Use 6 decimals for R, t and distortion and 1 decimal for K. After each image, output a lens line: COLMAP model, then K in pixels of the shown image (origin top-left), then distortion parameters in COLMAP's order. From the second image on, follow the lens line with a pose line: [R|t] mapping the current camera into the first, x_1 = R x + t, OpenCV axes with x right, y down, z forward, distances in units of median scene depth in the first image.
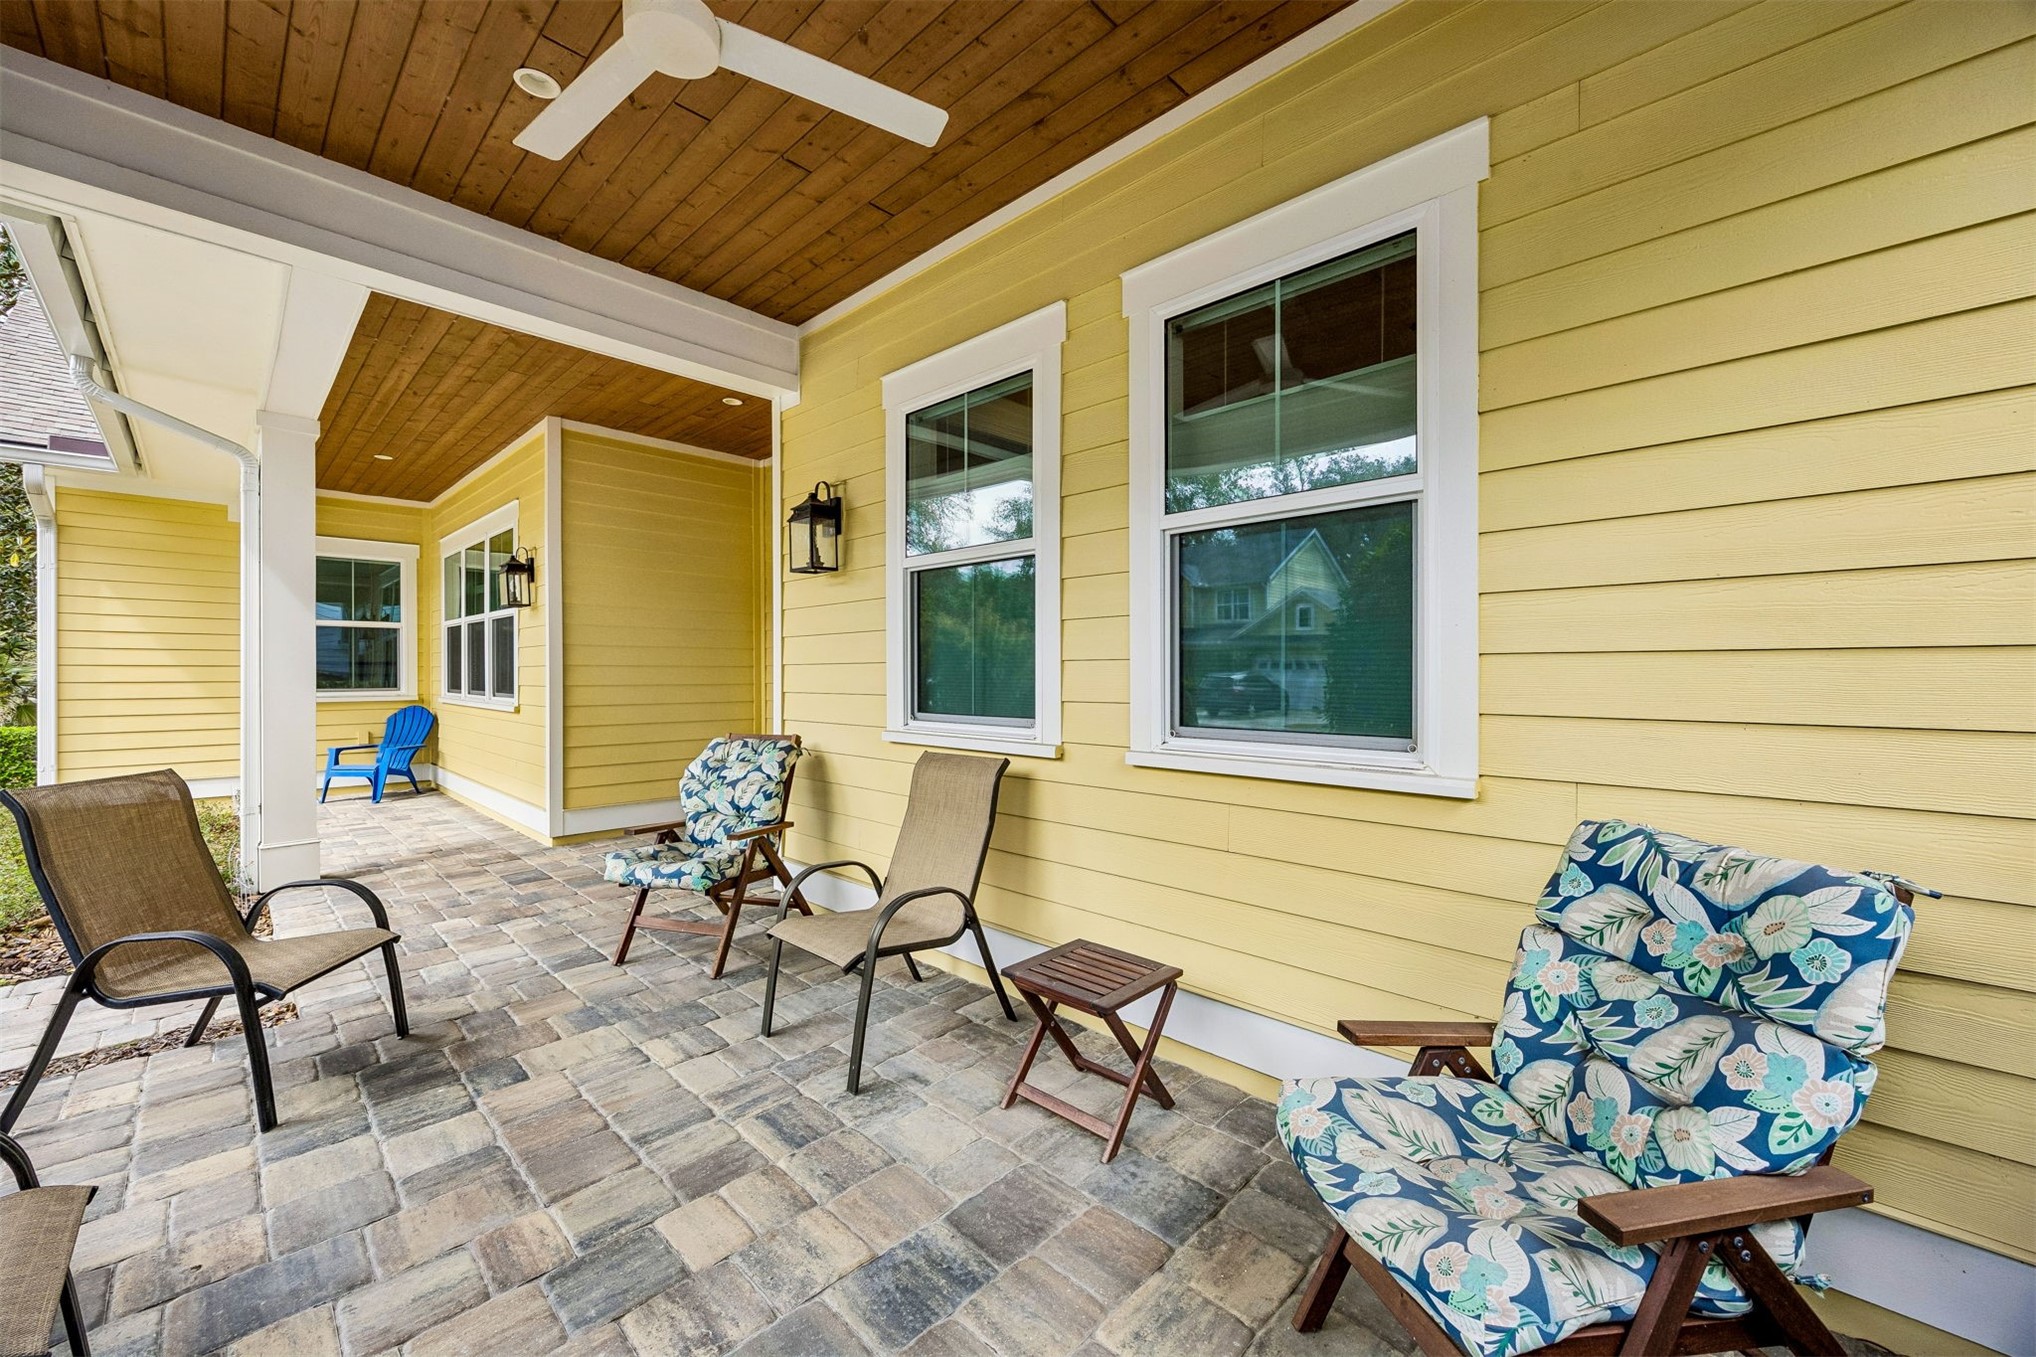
lens RADIAL K [[792.1, 0, 1018.0], [0, 792.1, 678.5], [0, 0, 1]] dist [-0.001493, 0.000021]
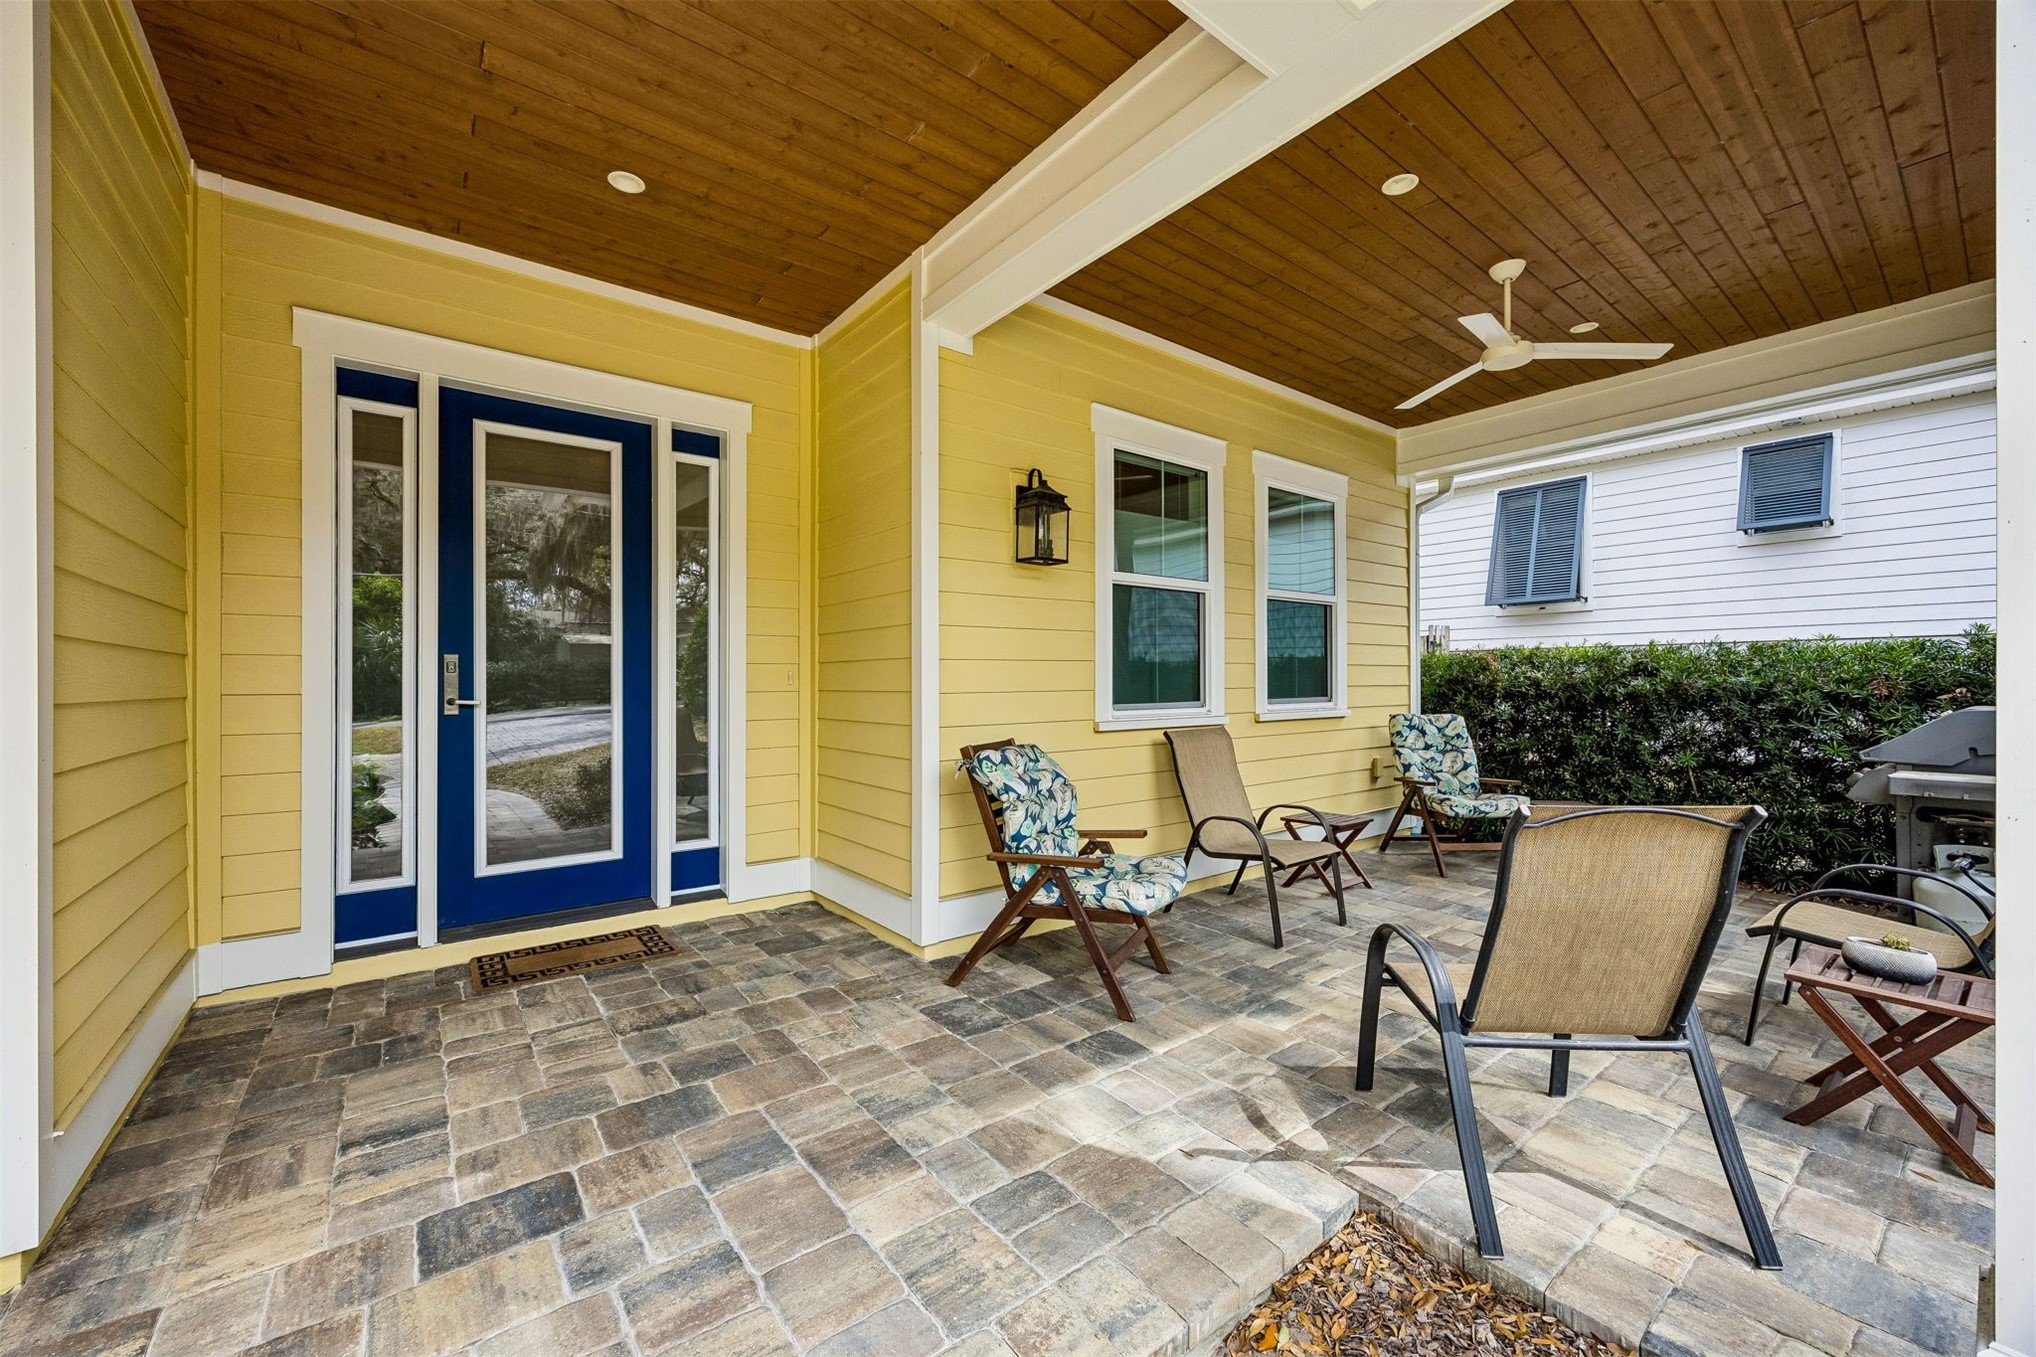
lens RADIAL K [[792.1, 0, 1018.0], [0, 792.1, 678.5], [0, 0, 1]] dist [-0.001493, 0.000021]
pose [[0.138163, 0.001713, 0.990408, -0.703307], [0.011937, 0.999923, -0.003394, 0.004350], [-0.990338, 0.012292, 0.138132, 0.525524]]
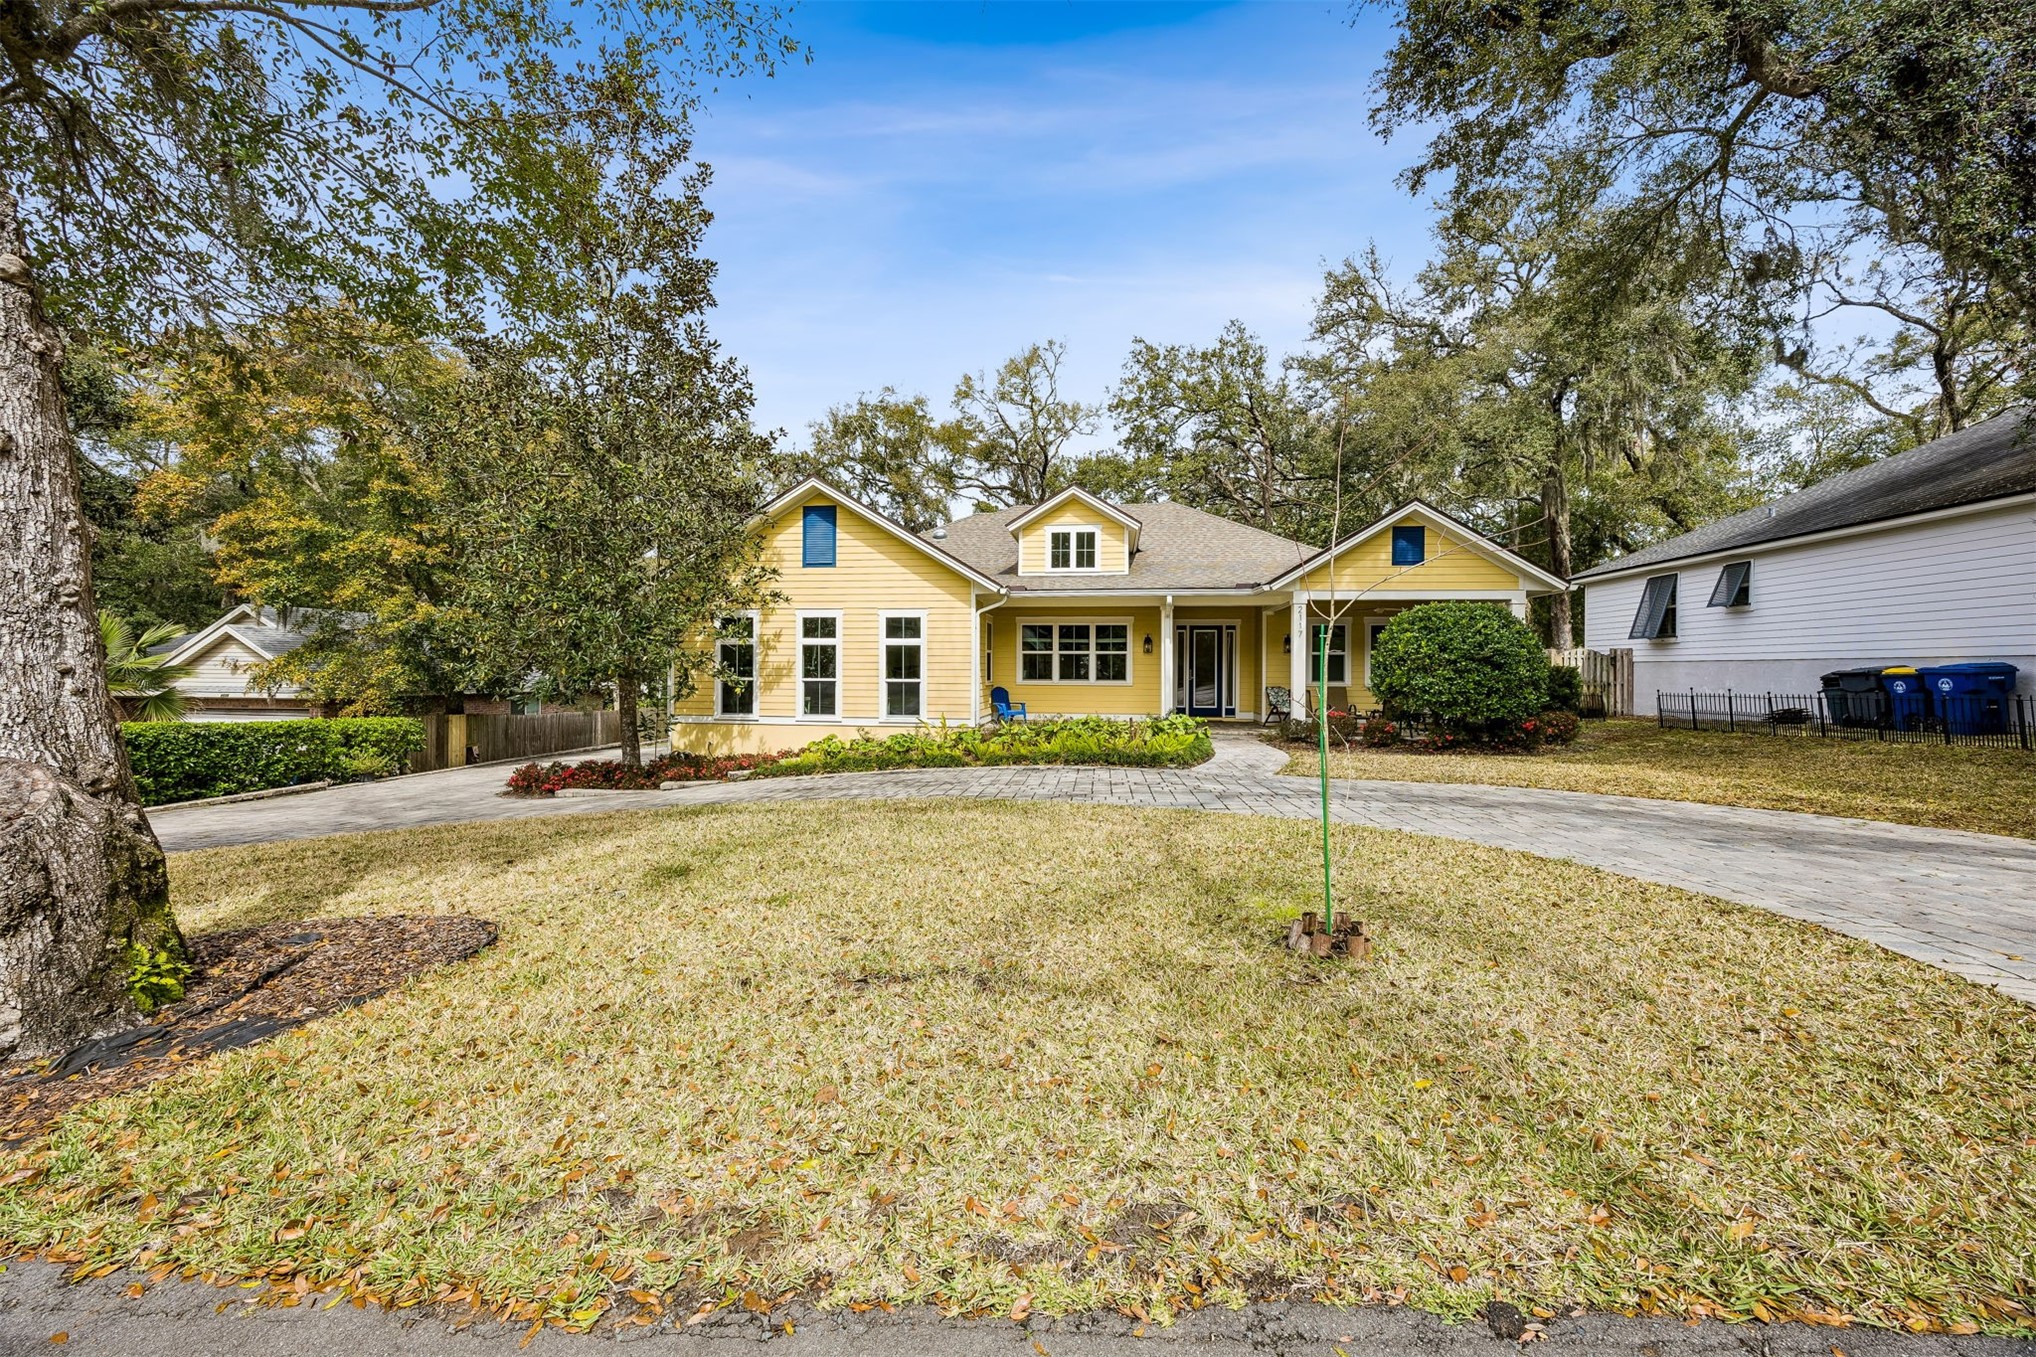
lens RADIAL K [[771.6, 0, 1028.9], [0, 771.6, 672.2], [0, 0, 1]] dist [-0.002919, -0.000144]
pose [[0.786160, -0.000331, 0.618023, -2.623235], [0.000753, 1.000000, -0.000421, -0.007288], [-0.618023, 0.000796, 0.786160, -1.033571]]
